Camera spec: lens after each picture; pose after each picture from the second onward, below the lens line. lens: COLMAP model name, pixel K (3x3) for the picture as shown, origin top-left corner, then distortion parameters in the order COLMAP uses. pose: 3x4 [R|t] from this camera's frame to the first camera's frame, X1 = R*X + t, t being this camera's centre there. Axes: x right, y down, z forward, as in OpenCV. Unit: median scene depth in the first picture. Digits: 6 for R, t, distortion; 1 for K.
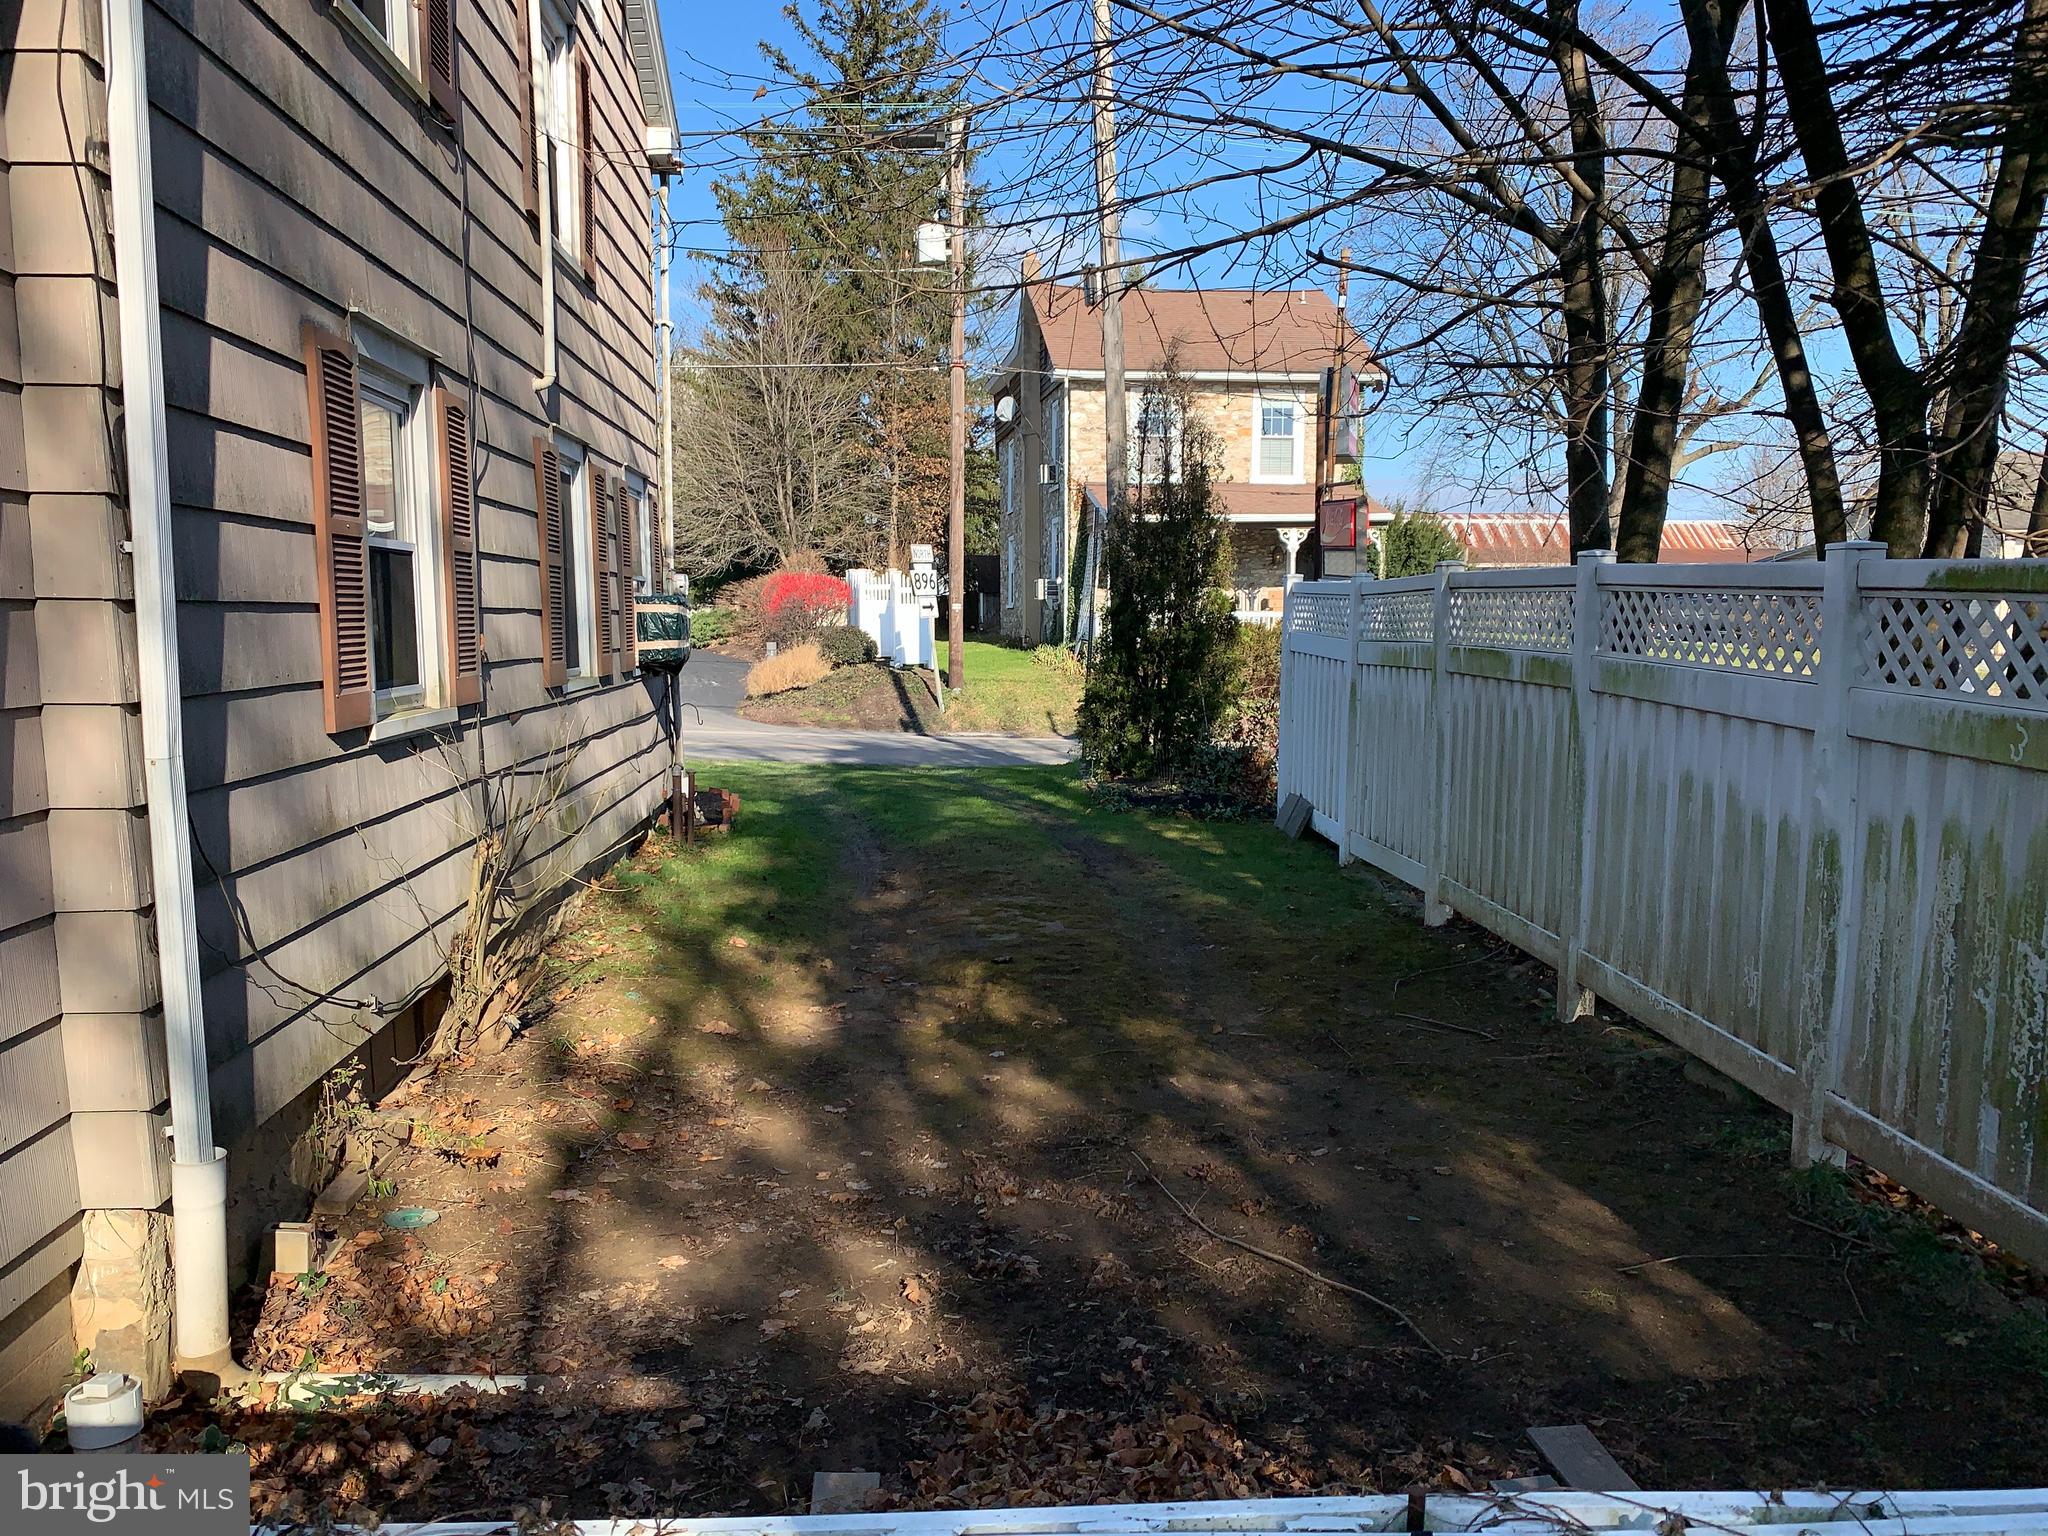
lens RADIAL K [[1546.3, 0, 1016.4], [0, 1546.3, 764.8], [0, 0, 1]] dist [0.106478, -0.255051]
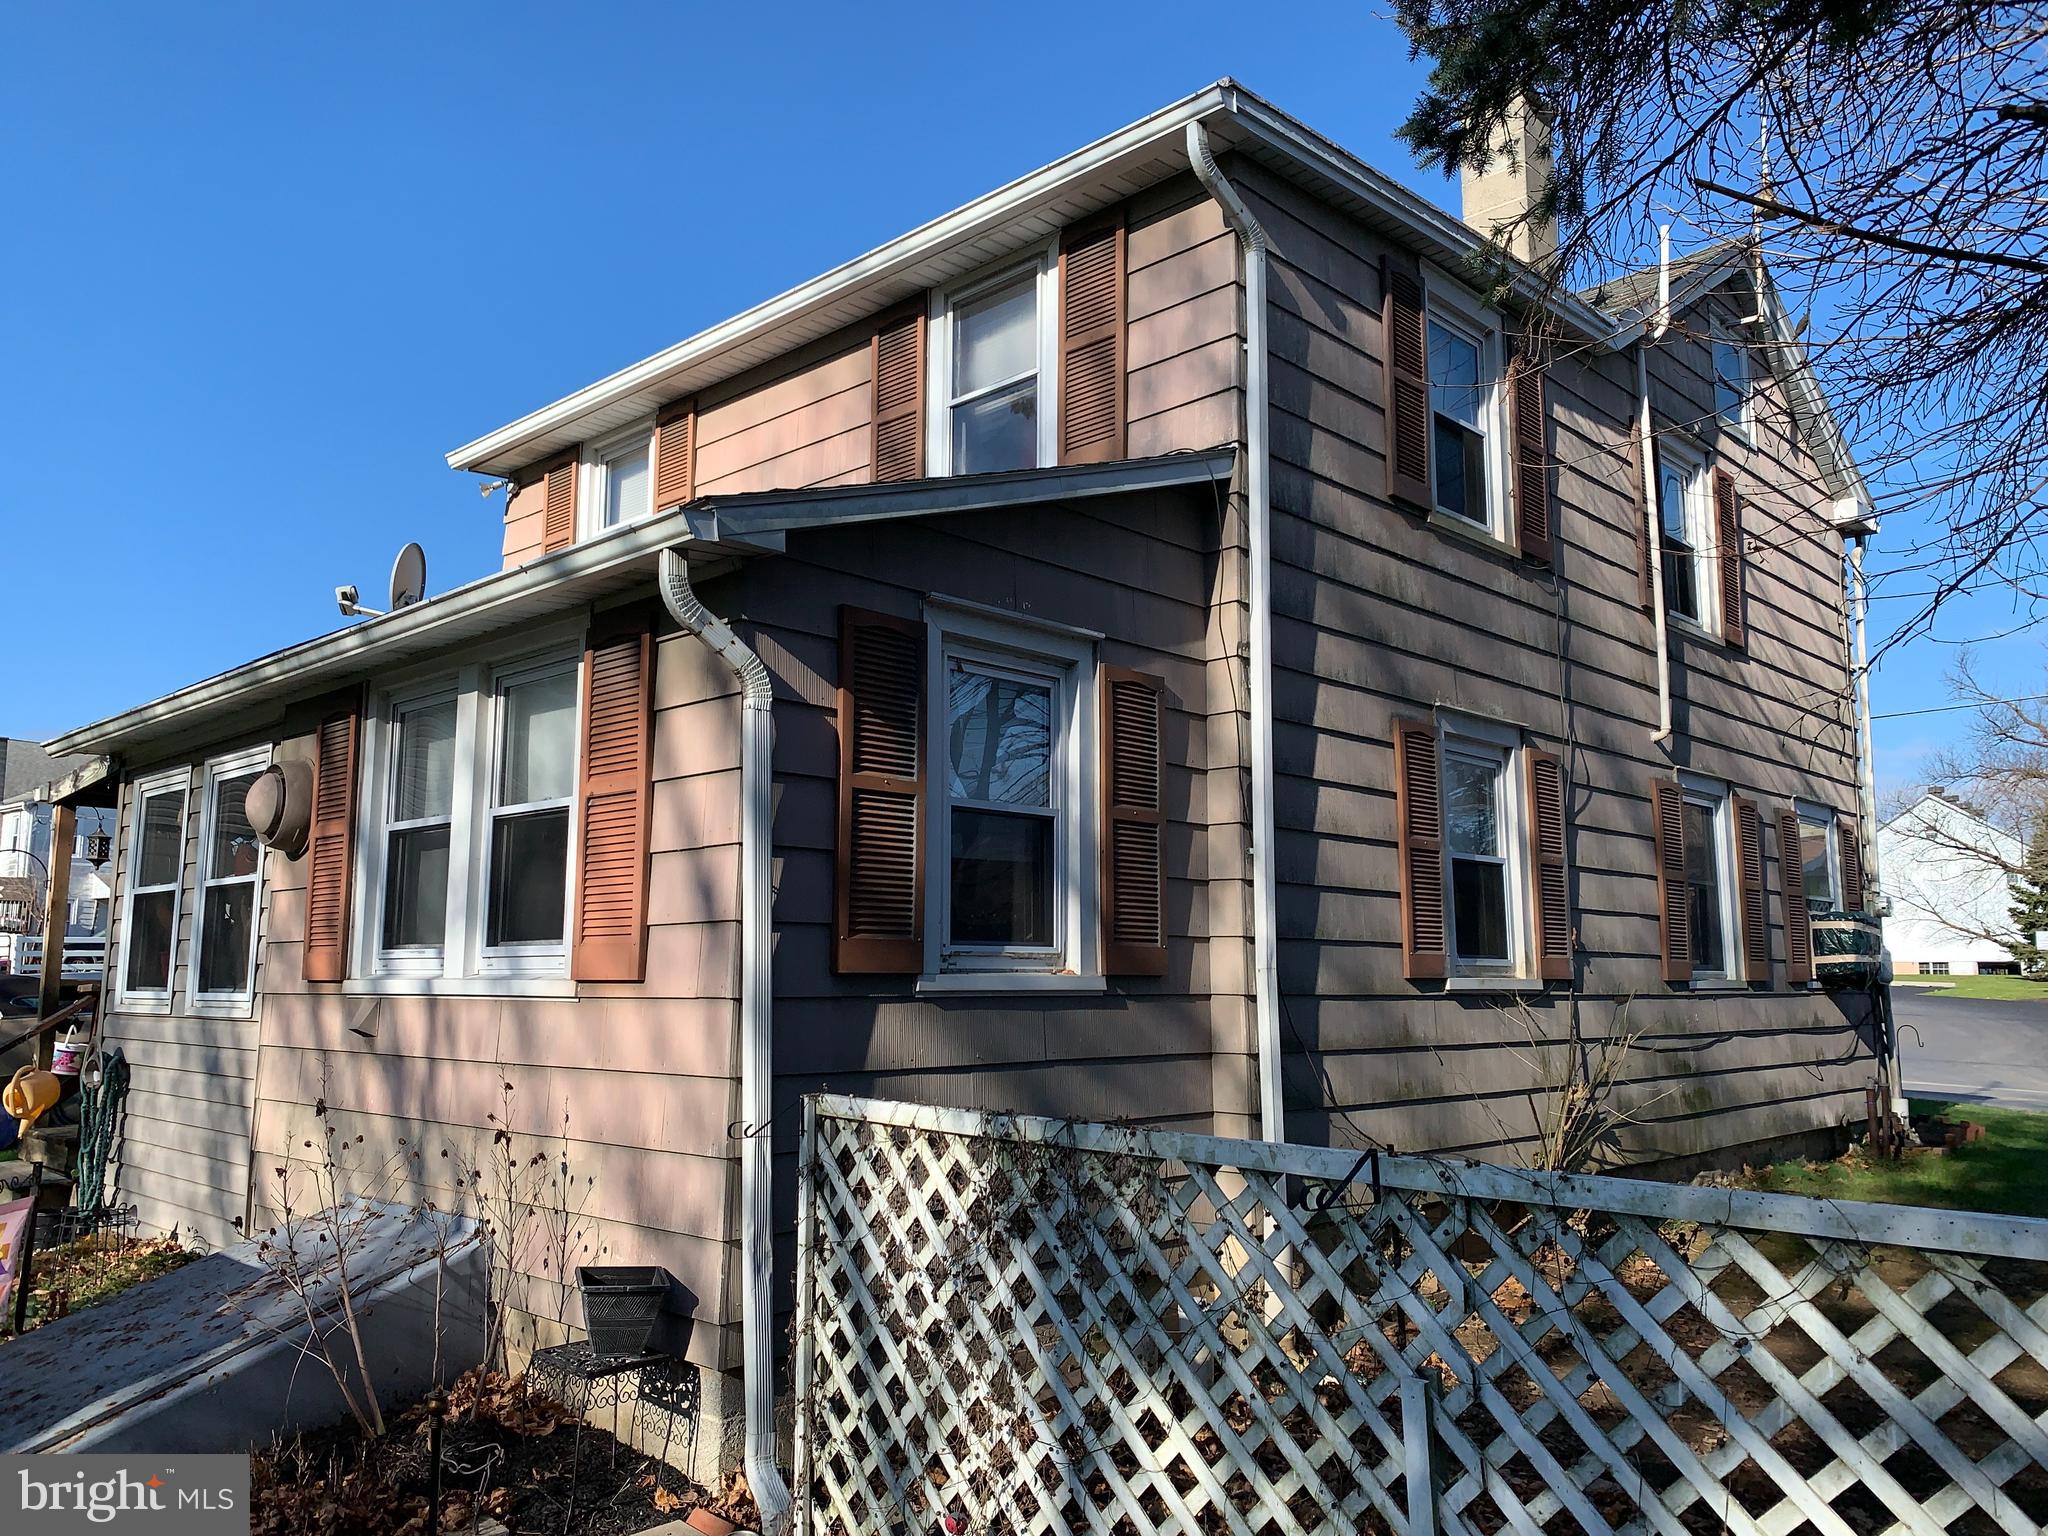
lens RADIAL K [[1553.9, 0, 1024.0], [0, 1553.9, 768.0], [0, 0, 1]] dist [0.026883, -0.004018]
pose [[0.668722, -0.099743, -0.736792, 0.156706], [-0.073260, 0.977299, -0.198794, 0.038076], [0.739894, 0.186915, 0.646234, -0.101397]]
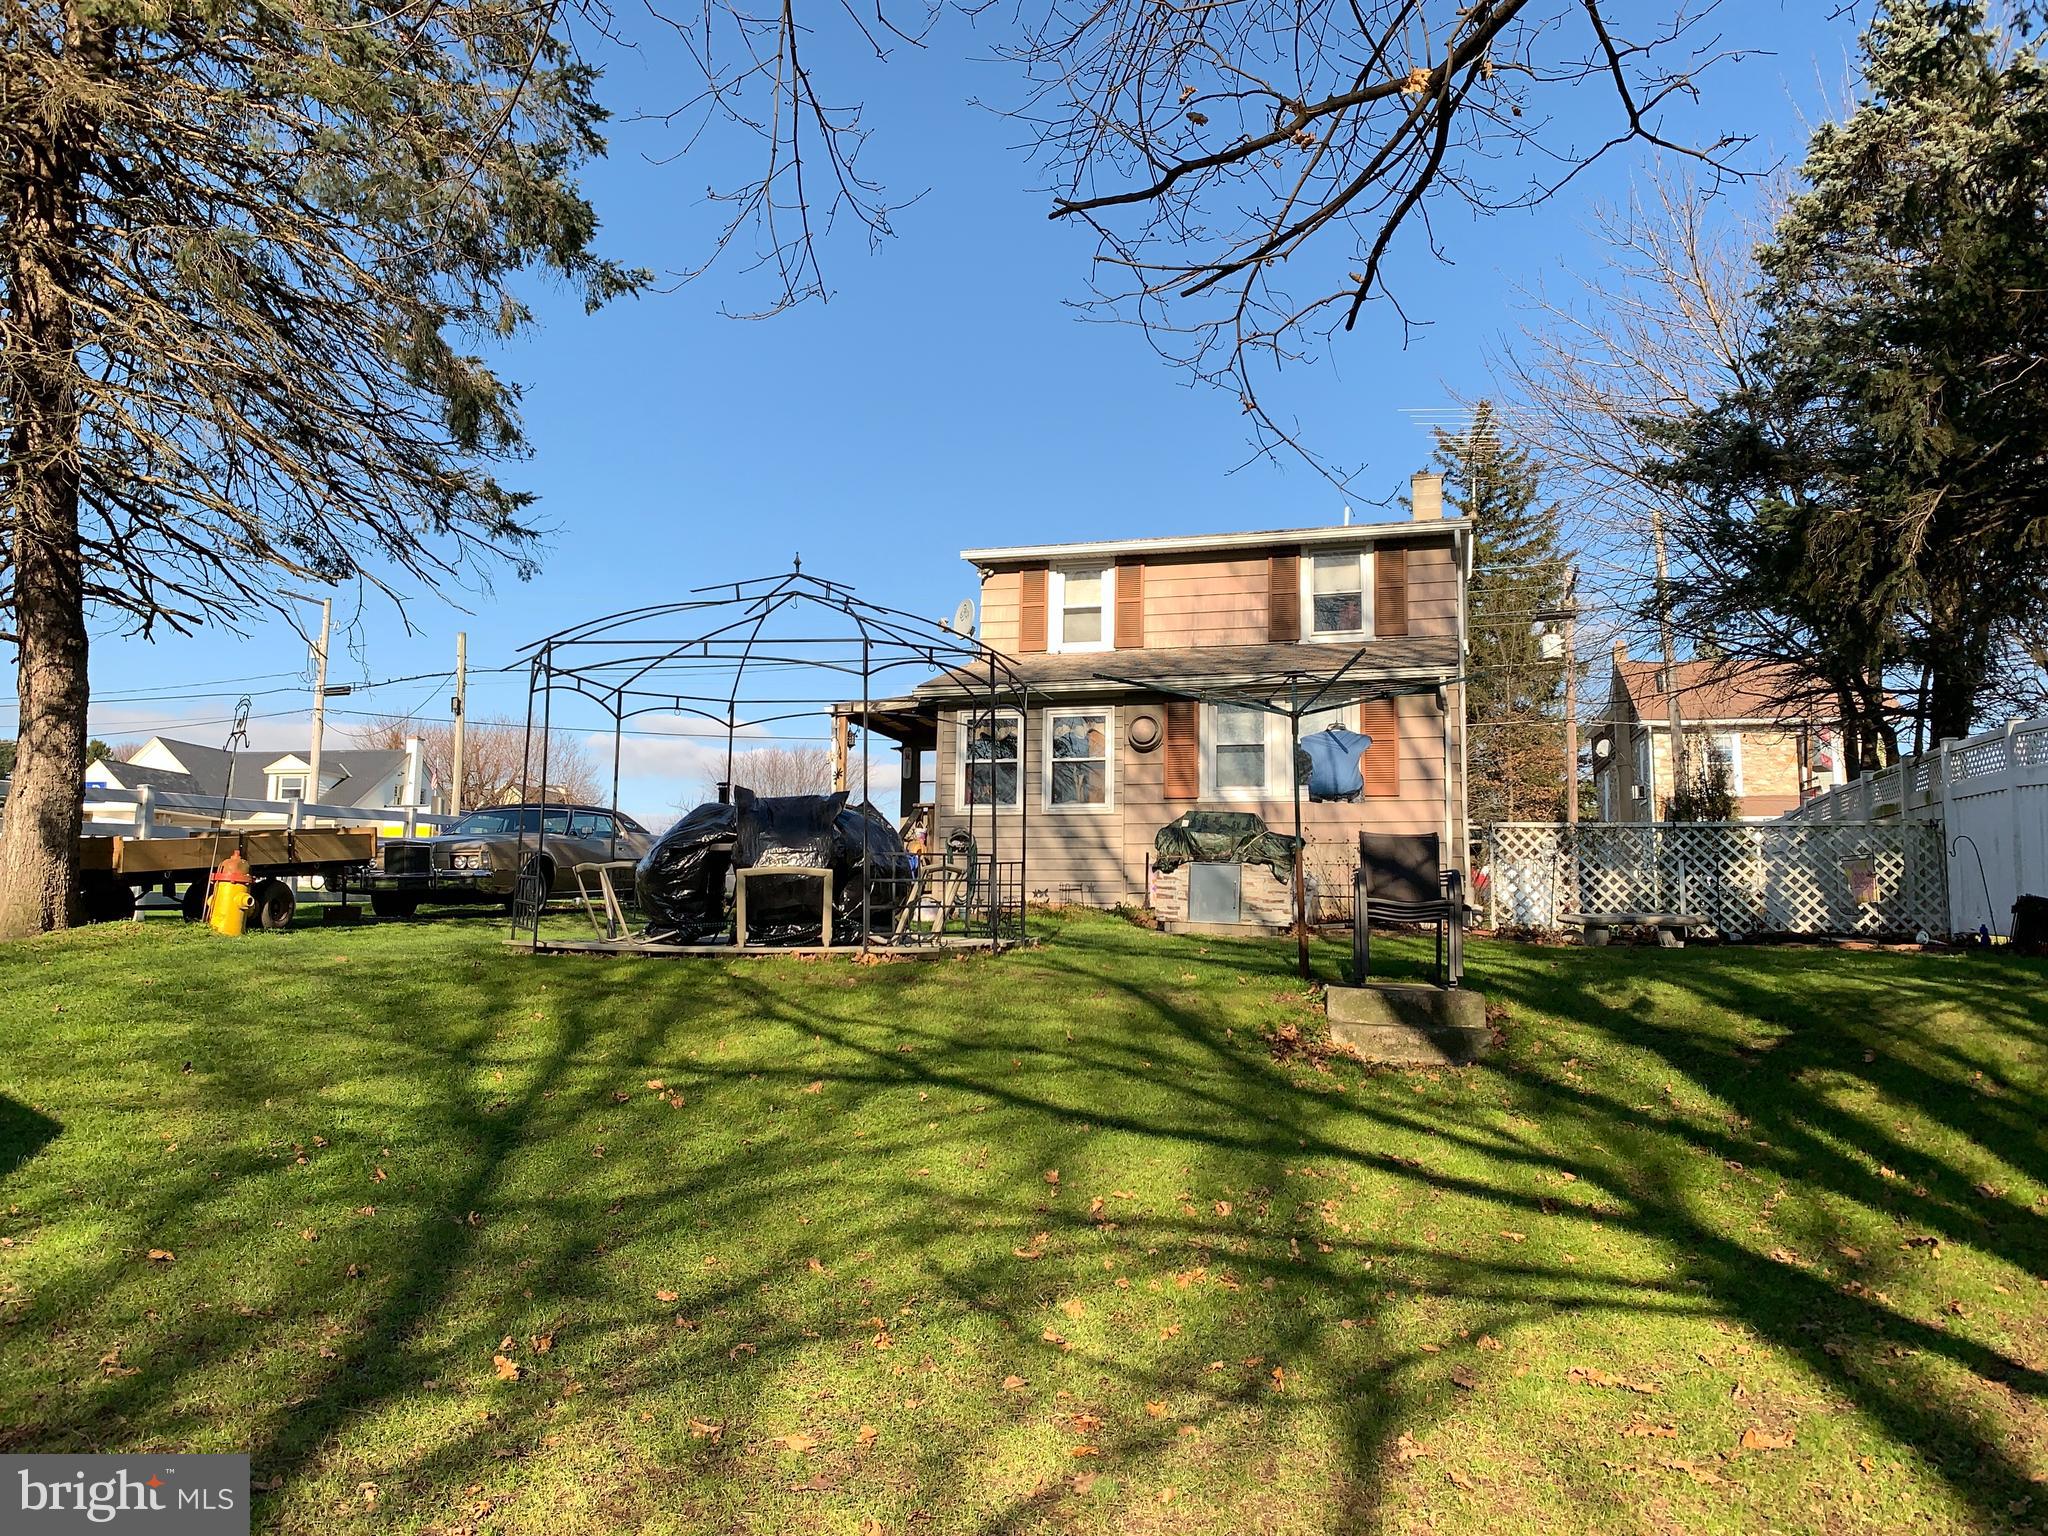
lens RADIAL K [[1546.3, 0, 1016.4], [0, 1546.3, 764.8], [0, 0, 1]] dist [0.106478, -0.255051]
pose [[0.936853, -0.028476, -0.348561, -0.032126], [-0.048987, 0.976168, -0.211416, 0.283105], [0.346274, 0.215141, 0.913131, -1.208312]]
